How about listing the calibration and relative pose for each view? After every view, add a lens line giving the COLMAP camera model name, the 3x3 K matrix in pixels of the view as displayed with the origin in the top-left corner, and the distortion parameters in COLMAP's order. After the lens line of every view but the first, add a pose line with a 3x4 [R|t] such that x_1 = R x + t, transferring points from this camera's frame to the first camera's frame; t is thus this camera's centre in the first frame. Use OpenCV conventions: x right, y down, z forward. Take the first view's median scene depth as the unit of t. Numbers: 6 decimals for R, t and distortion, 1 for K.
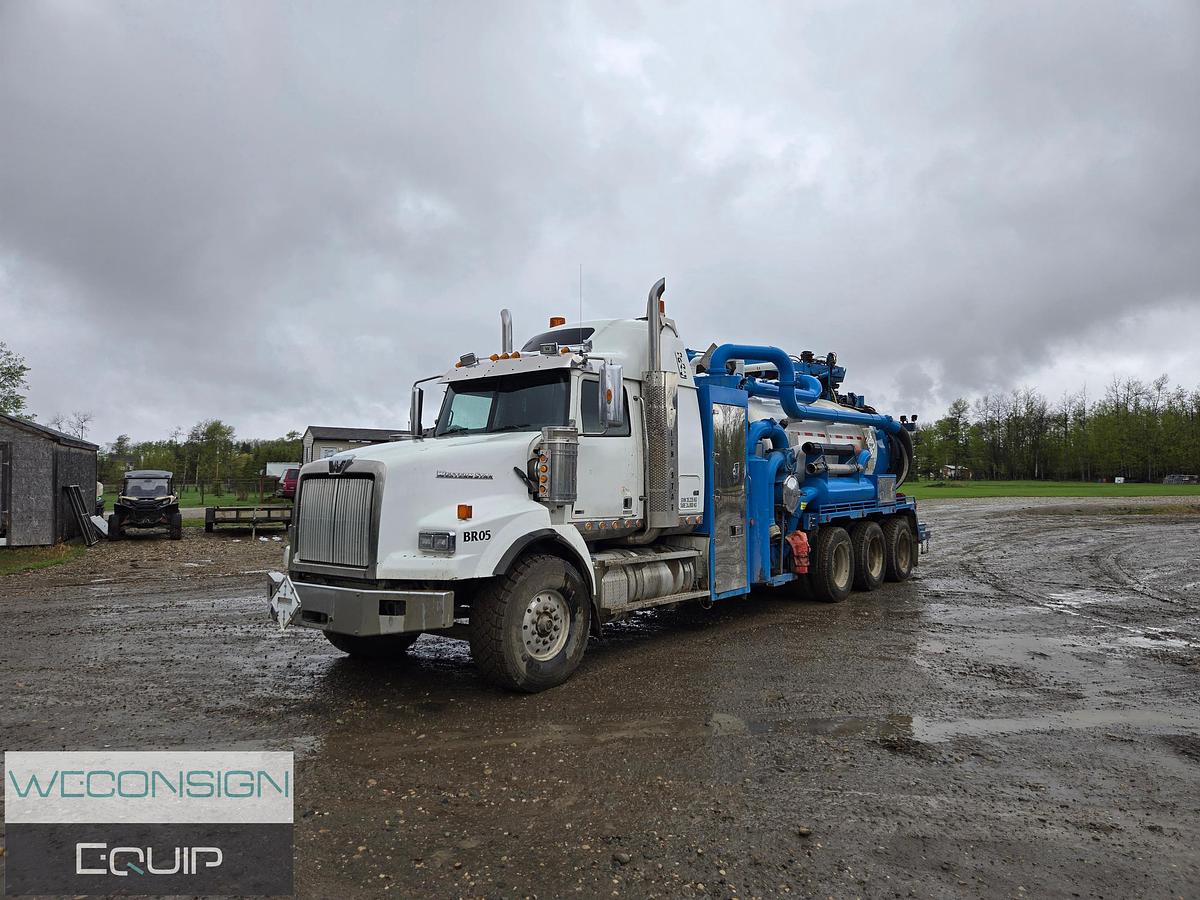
lens RADIAL K [[805.9, 0, 592.9], [0, 805.9, 439.6], [0, 0, 1]] dist [0.073014, -0.051298]
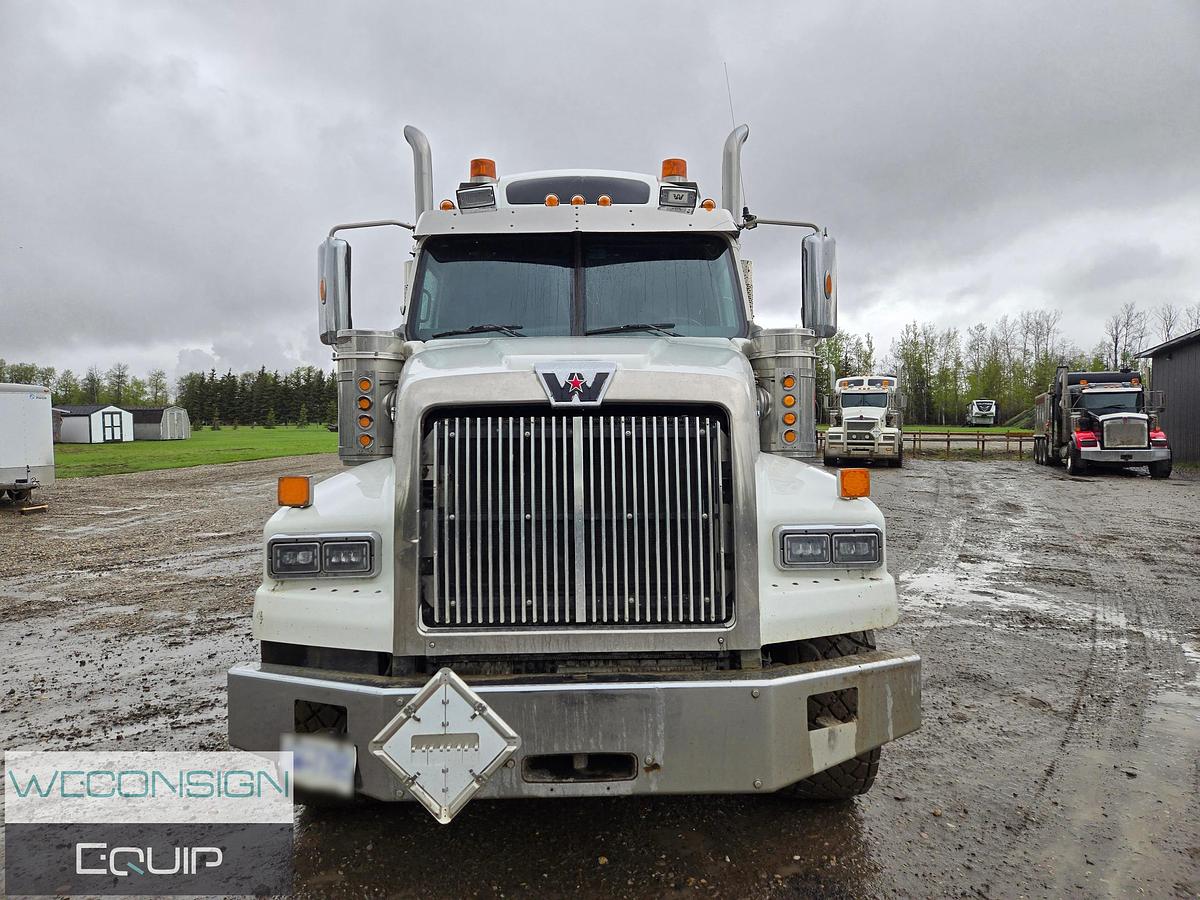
lens RADIAL K [[805.9, 0, 592.9], [0, 805.9, 439.6], [0, 0, 1]] dist [0.073014, -0.051298]
pose [[0.758238, -0.011330, 0.651880, -0.464659], [-0.025525, 0.998567, 0.047045, 0.034576], [-0.651478, -0.052311, 0.756862, 0.563949]]
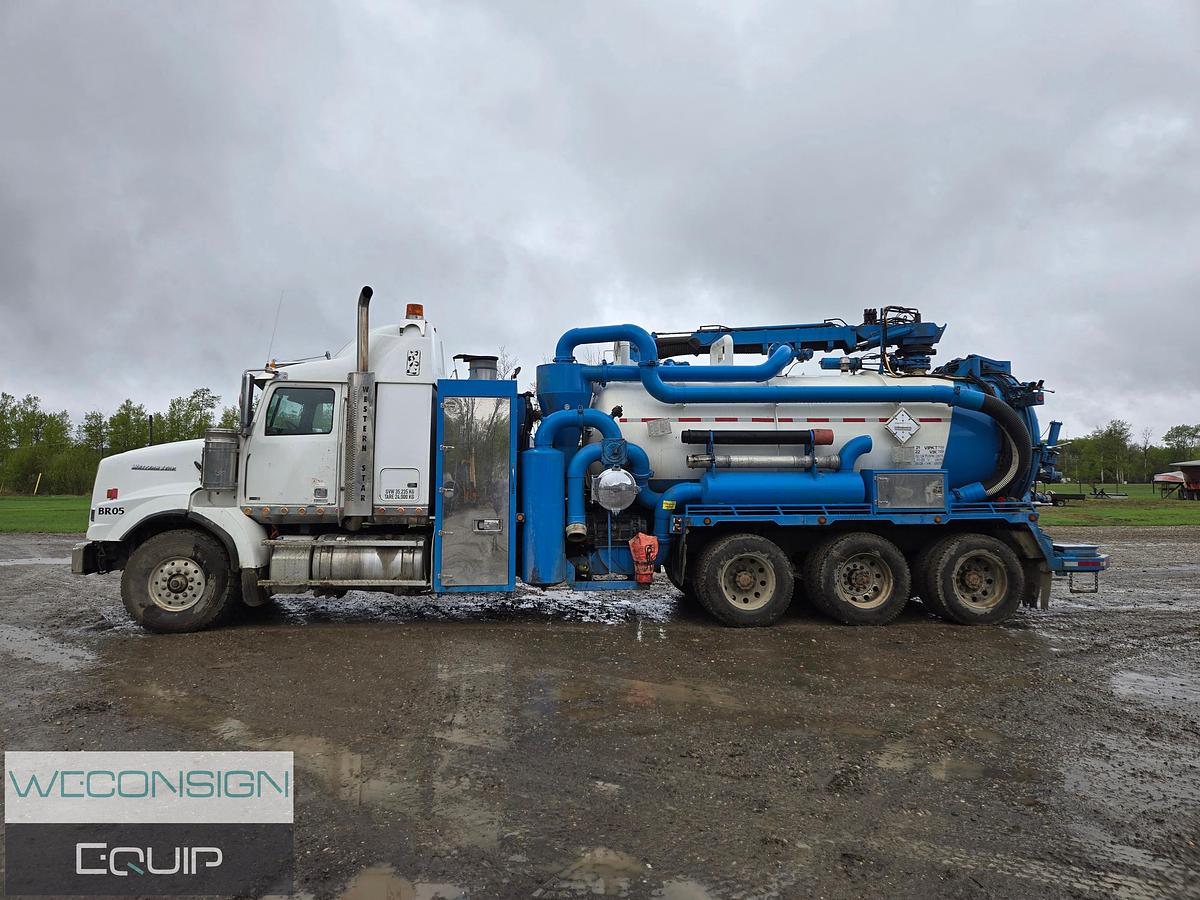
lens RADIAL K [[805.9, 0, 592.9], [0, 805.9, 439.6], [0, 0, 1]] dist [0.073014, -0.051298]
pose [[0.692921, -0.032349, -0.720288, 1.108114], [0.027997, 0.999447, -0.017953, 0.034783], [0.720470, -0.007726, 0.693443, 0.475810]]
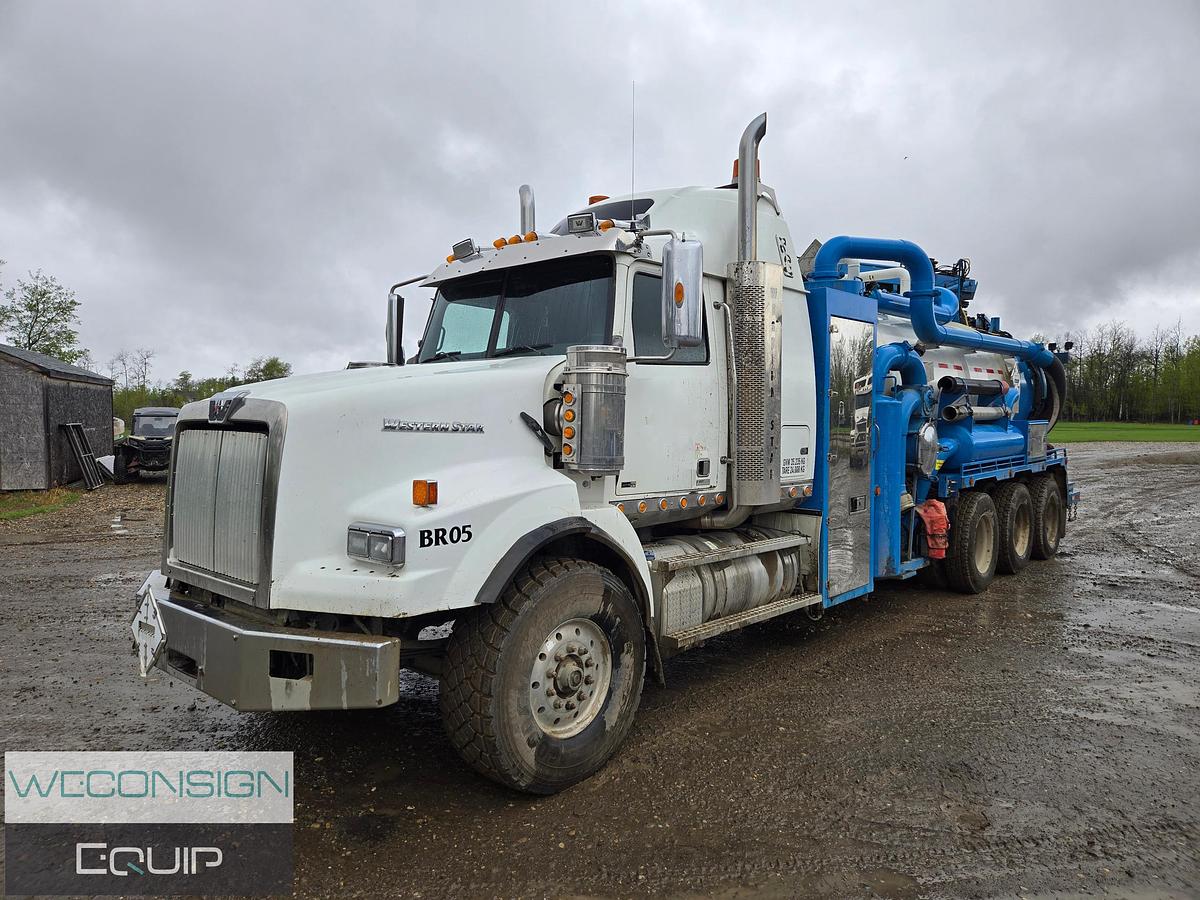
lens RADIAL K [[805.9, 0, 592.9], [0, 805.9, 439.6], [0, 0, 1]] dist [0.073014, -0.051298]
pose [[0.998037, 0.007941, -0.062128, -0.005102], [-0.003209, 0.997110, 0.075903, 0.007101], [0.062552, -0.075555, 0.995178, 0.345998]]
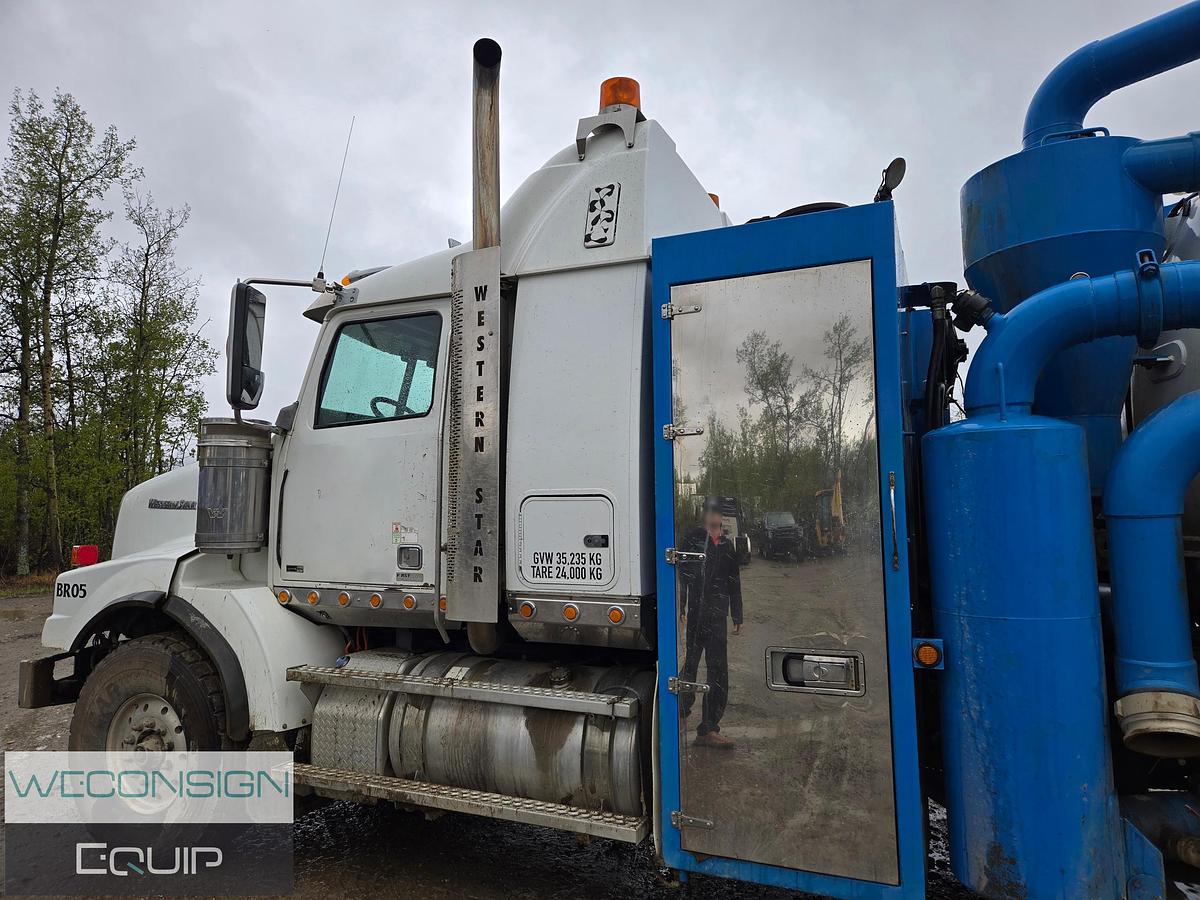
lens RADIAL K [[805.9, 0, 592.9], [0, 805.9, 439.6], [0, 0, 1]] dist [0.073014, -0.051298]
pose [[0.264318, -0.089388, -0.960284, 0.521573], [0.050510, 0.995612, -0.078774, 0.051989], [0.963112, -0.027682, 0.267673, 0.958972]]
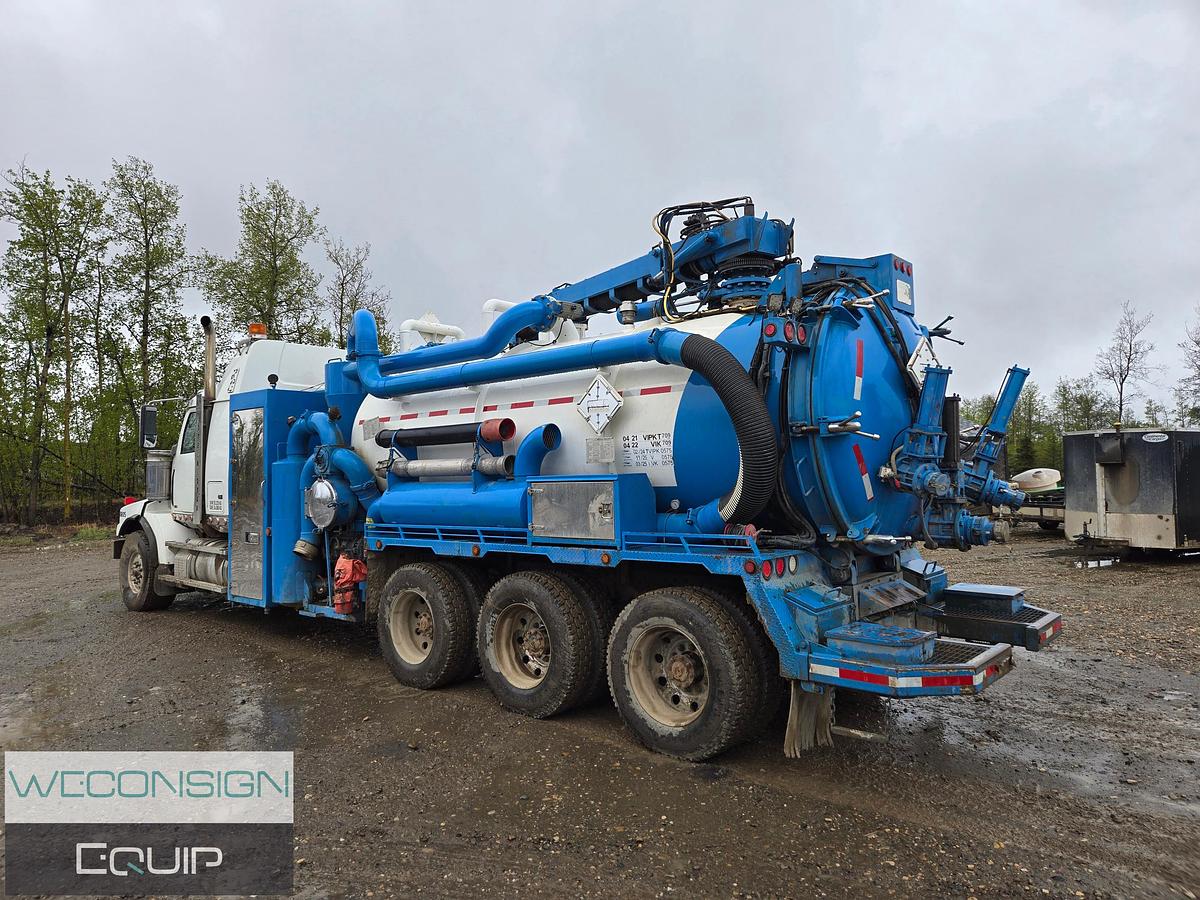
lens RADIAL K [[805.9, 0, 592.9], [0, 805.9, 439.6], [0, 0, 1]] dist [0.073014, -0.051298]
pose [[-0.047077, -0.036671, -0.998218, 1.298546], [0.059897, 0.997424, -0.039467, 0.066754], [0.997094, -0.061649, -0.044759, 1.664169]]
